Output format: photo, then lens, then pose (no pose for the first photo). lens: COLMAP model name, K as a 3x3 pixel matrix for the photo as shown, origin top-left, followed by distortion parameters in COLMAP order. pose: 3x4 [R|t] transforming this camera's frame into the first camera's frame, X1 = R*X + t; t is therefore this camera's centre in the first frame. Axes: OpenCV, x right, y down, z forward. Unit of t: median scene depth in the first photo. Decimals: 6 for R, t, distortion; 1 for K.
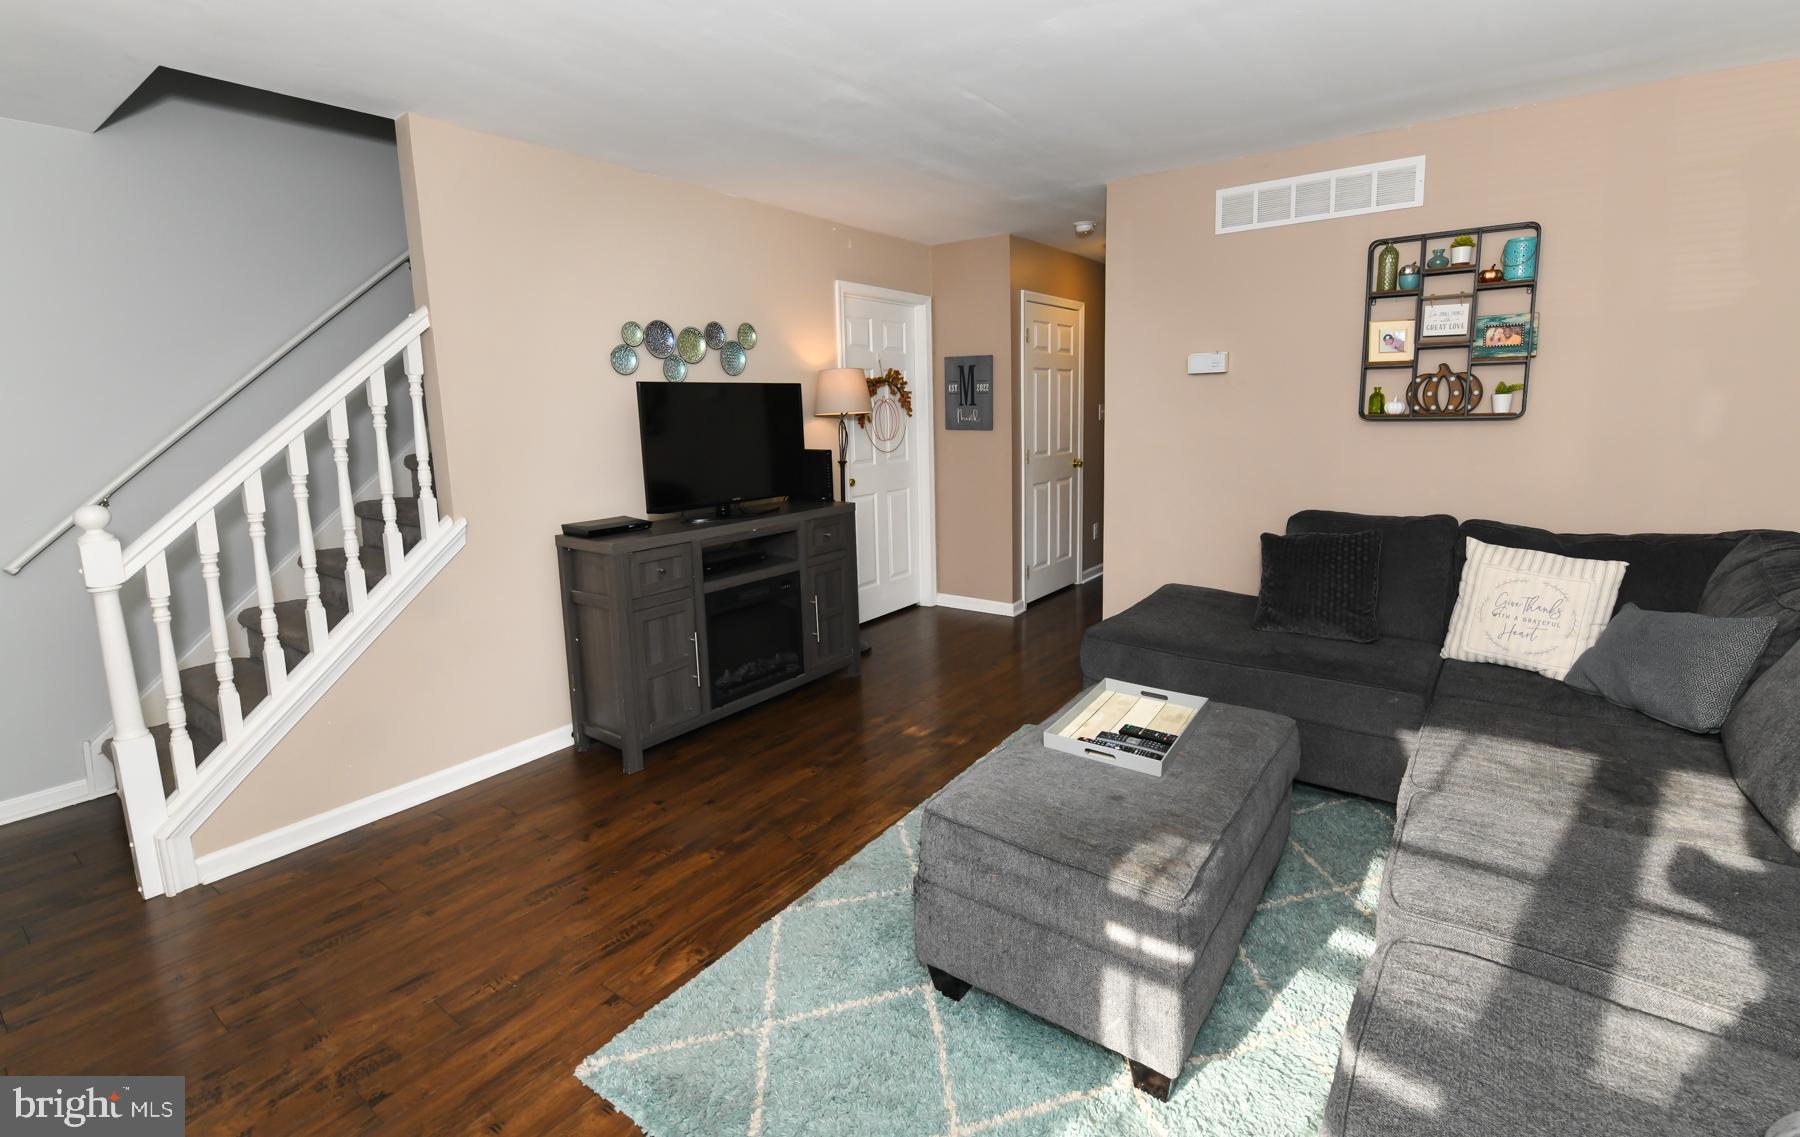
lens RADIAL K [[796.7, 0, 931.9], [0, 796.7, 534.5], [0, 0, 1]] dist [-0.000007, -0.004658]
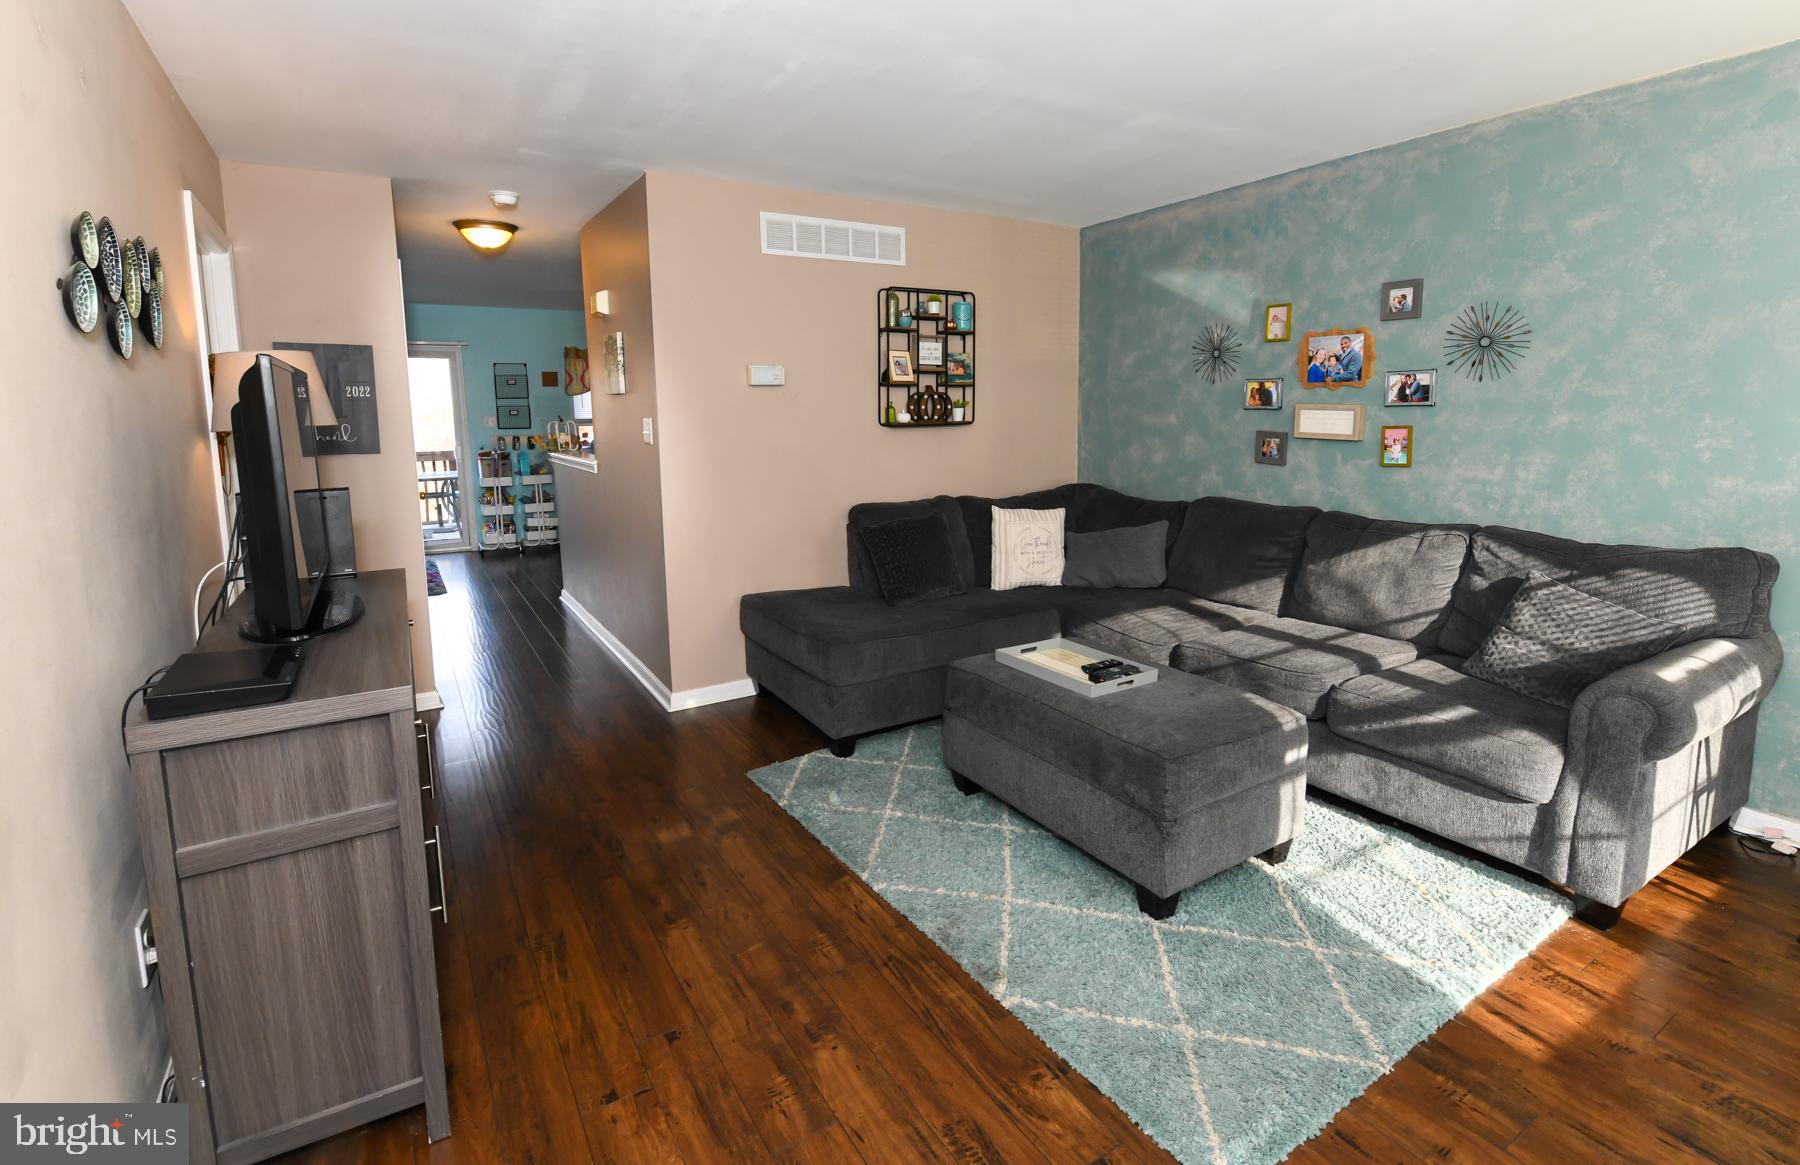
lens RADIAL K [[834.4, 0, 939.4], [0, 834.4, 524.9], [0, 0, 1]] dist [0.001573, 0.000096]
pose [[0.375309, -0.114216, 0.919836, -0.710218], [0.153125, 0.986384, 0.060001, -0.063926], [-0.914164, 0.118331, 0.387688, 0.473287]]
